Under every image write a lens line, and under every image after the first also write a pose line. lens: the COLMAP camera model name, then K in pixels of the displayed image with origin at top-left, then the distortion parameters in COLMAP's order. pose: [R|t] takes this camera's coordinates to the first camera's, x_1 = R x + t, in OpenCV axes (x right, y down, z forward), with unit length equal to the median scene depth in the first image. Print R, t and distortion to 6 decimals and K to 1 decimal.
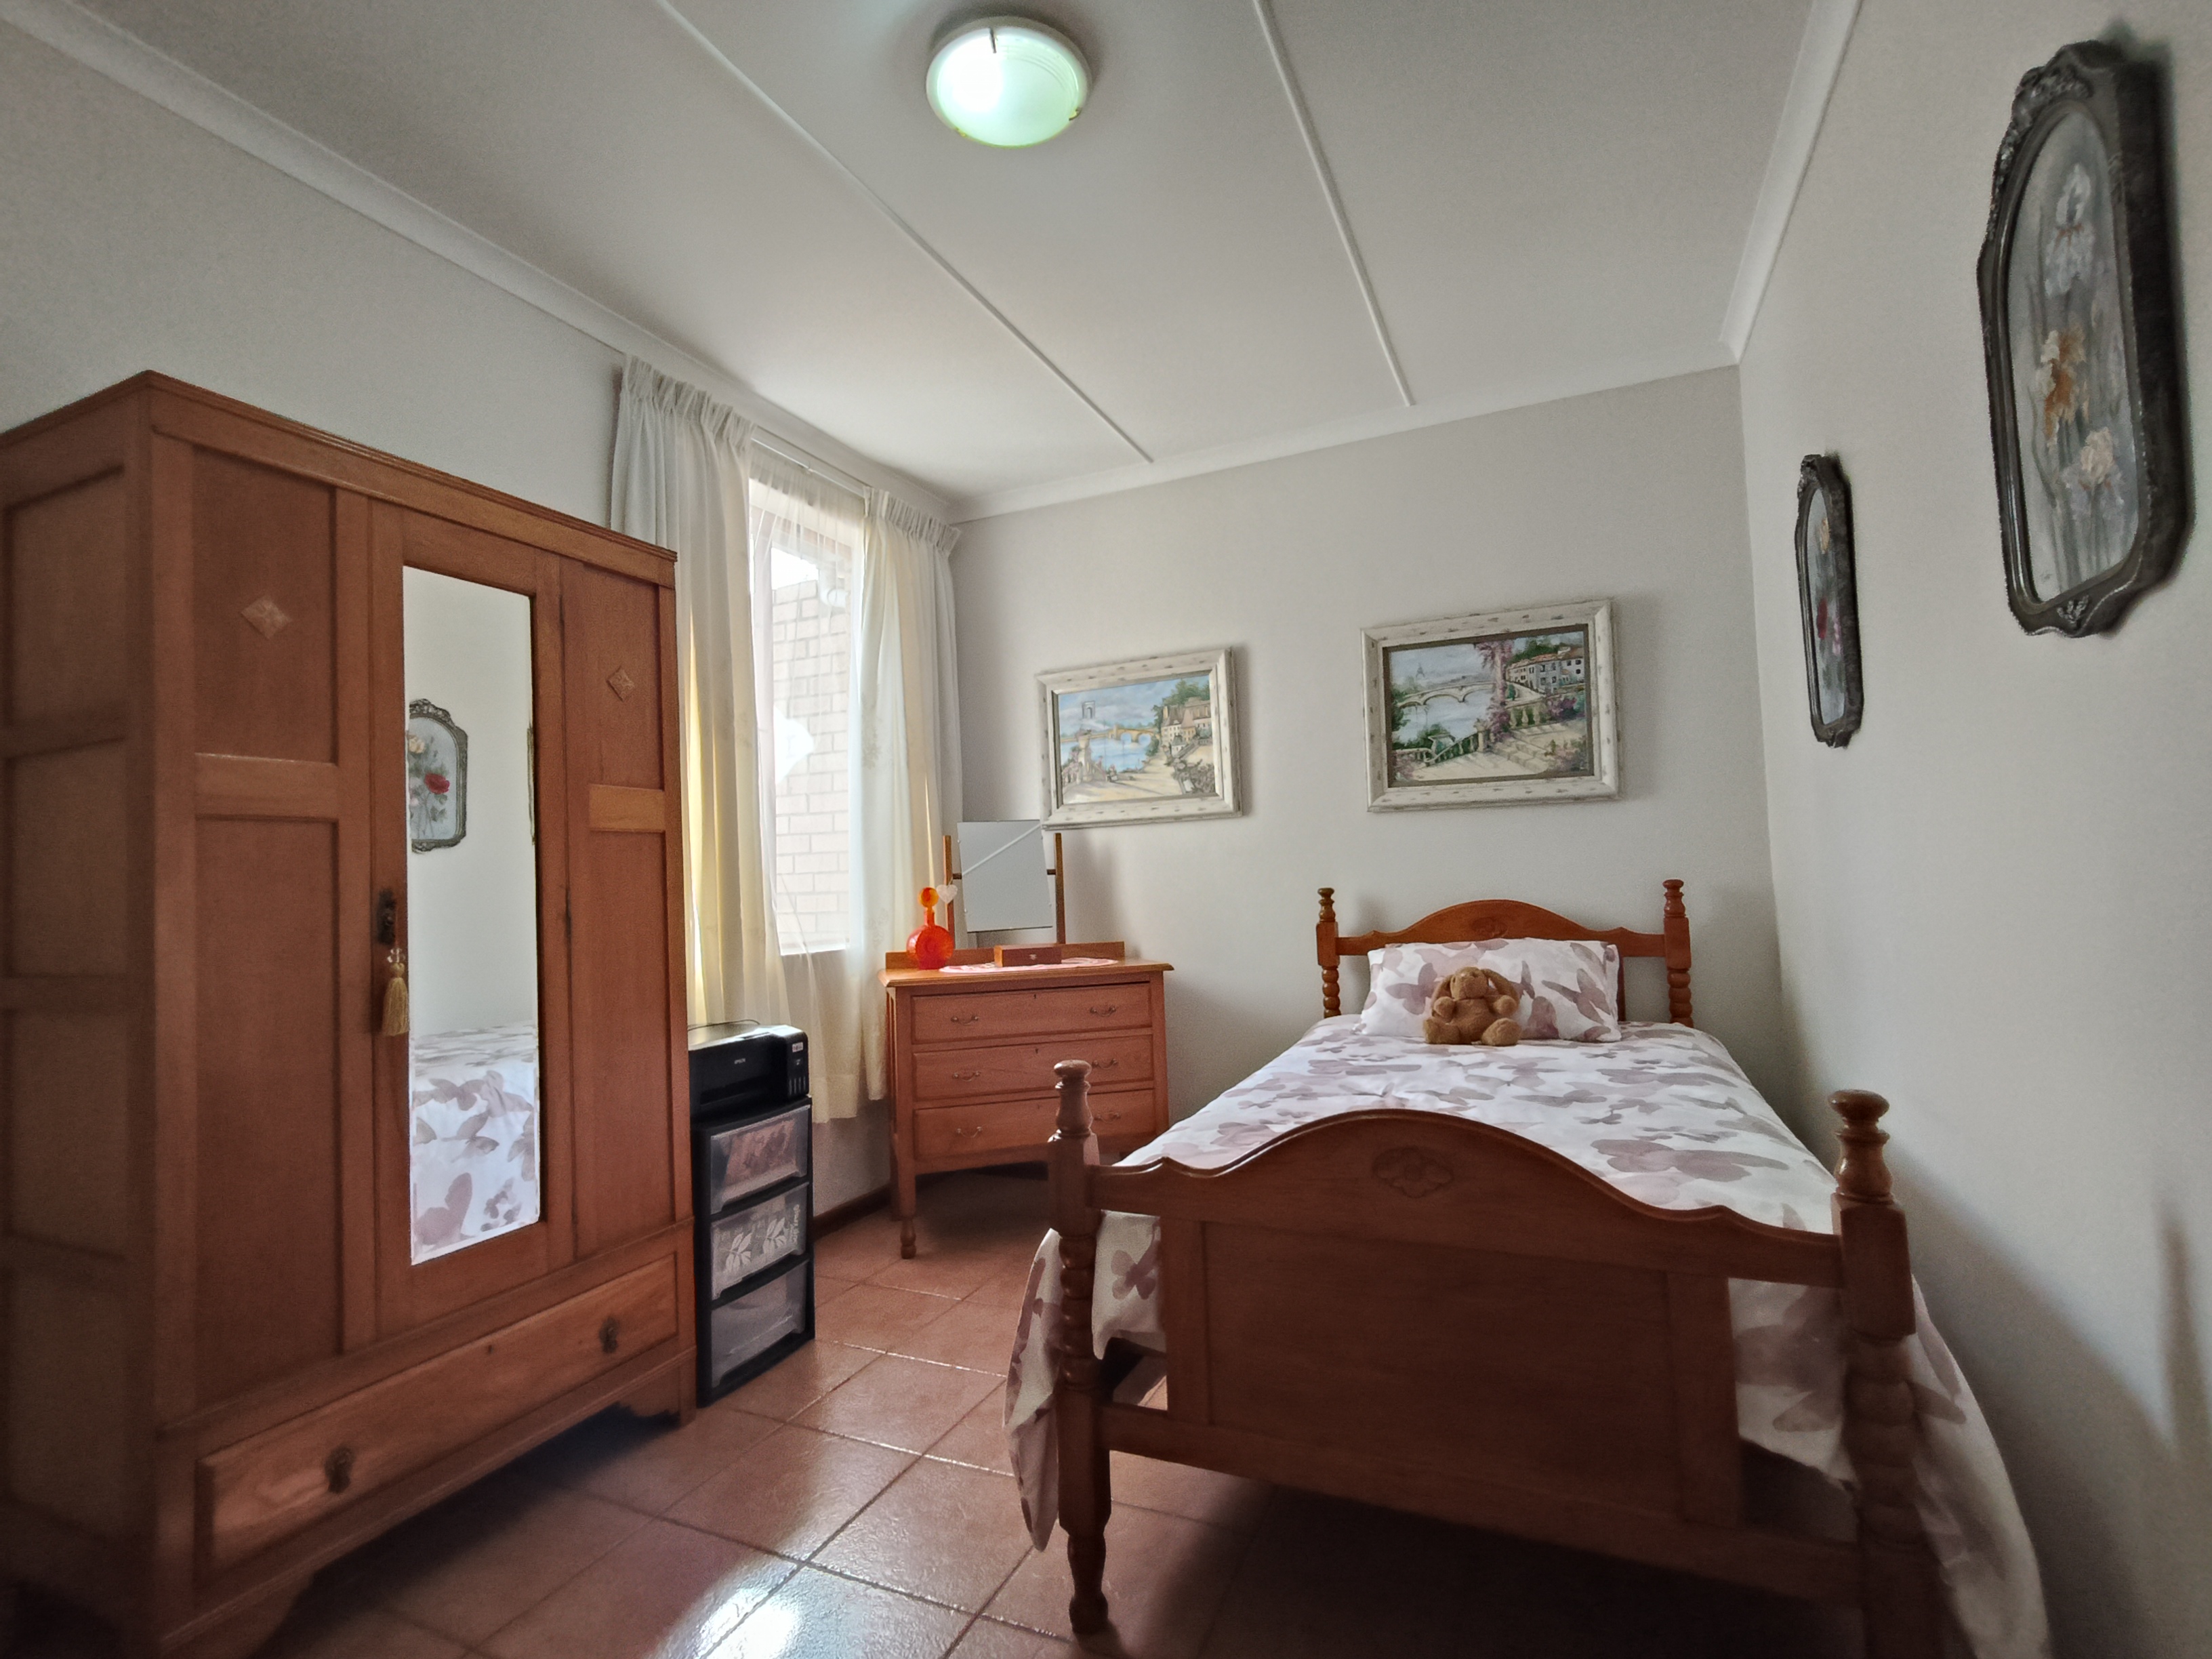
lens RADIAL K [[1032.2, 0, 1108.6], [0, 1032.2, 830.8], [0, 0, 1]] dist [0.001333, 0.002970]
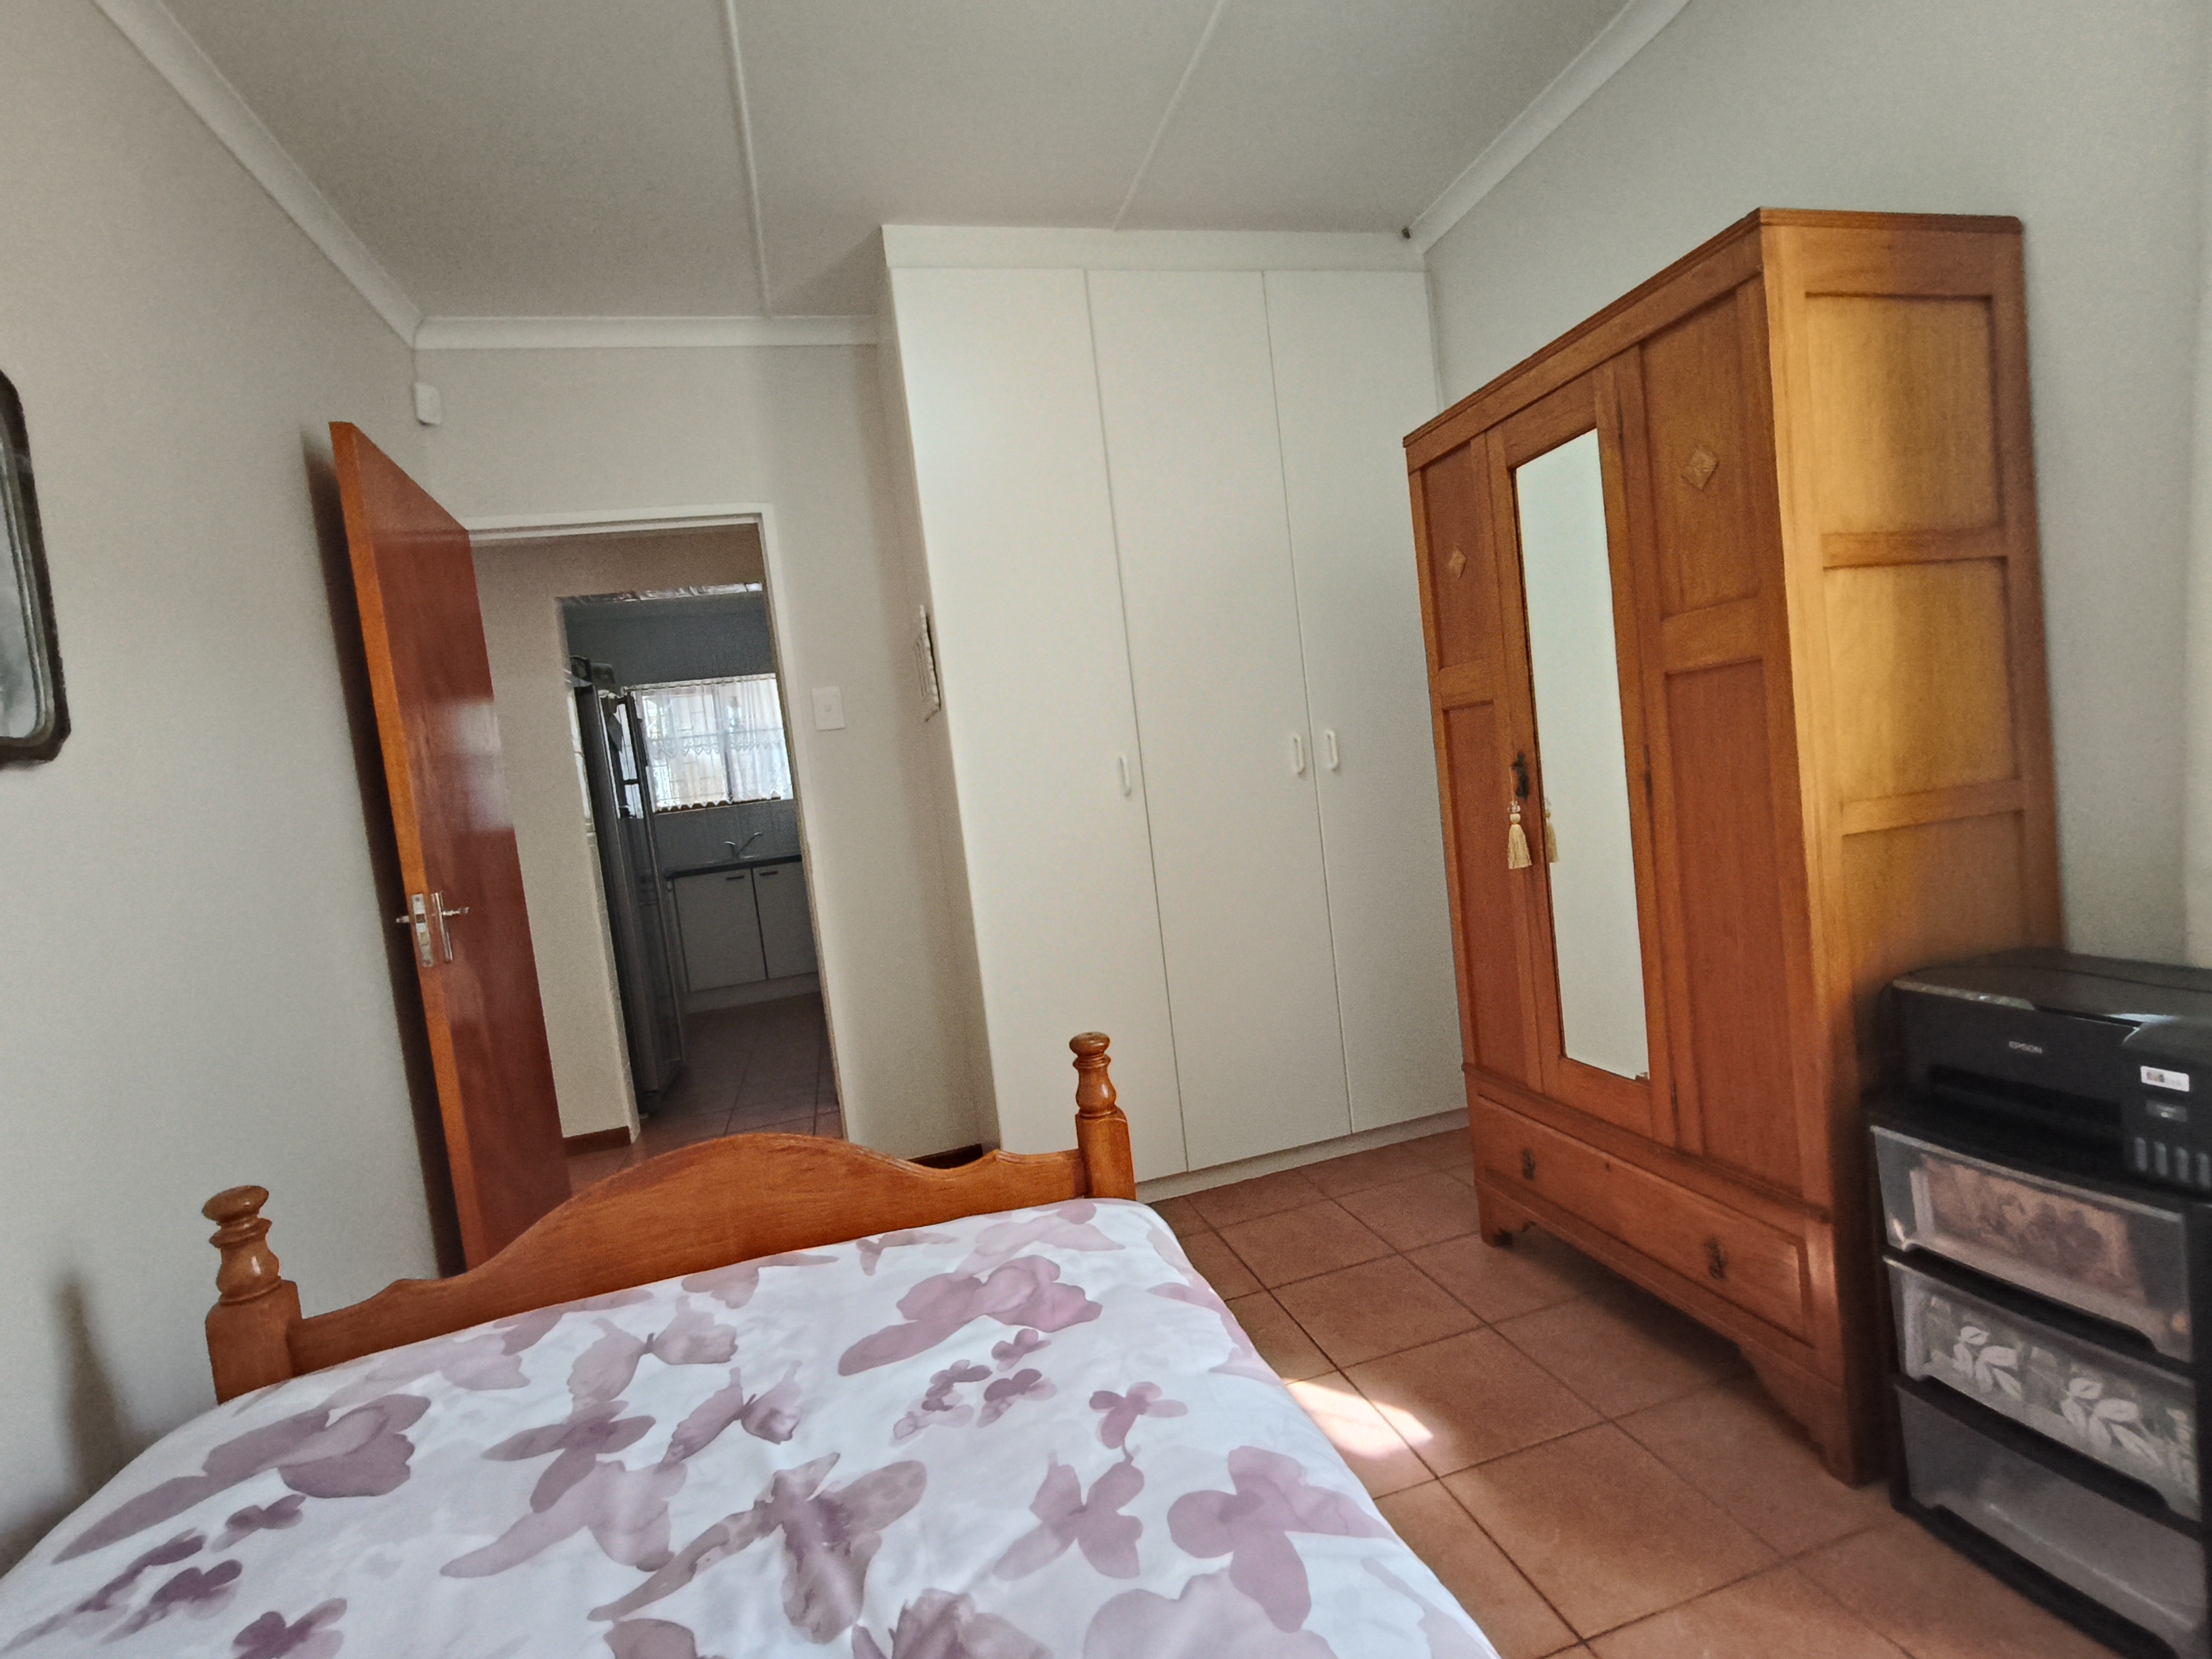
lens RADIAL K [[1032.2, 0, 1108.9], [0, 1032.2, 835.1], [0, 0, 1]] dist [0.001333, 0.002970]
pose [[-0.761003, 0.160729, -0.628522, 0.353009], [0.171761, 0.984168, 0.043712, 0.012105], [0.625598, -0.074690, -0.776562, 1.245632]]
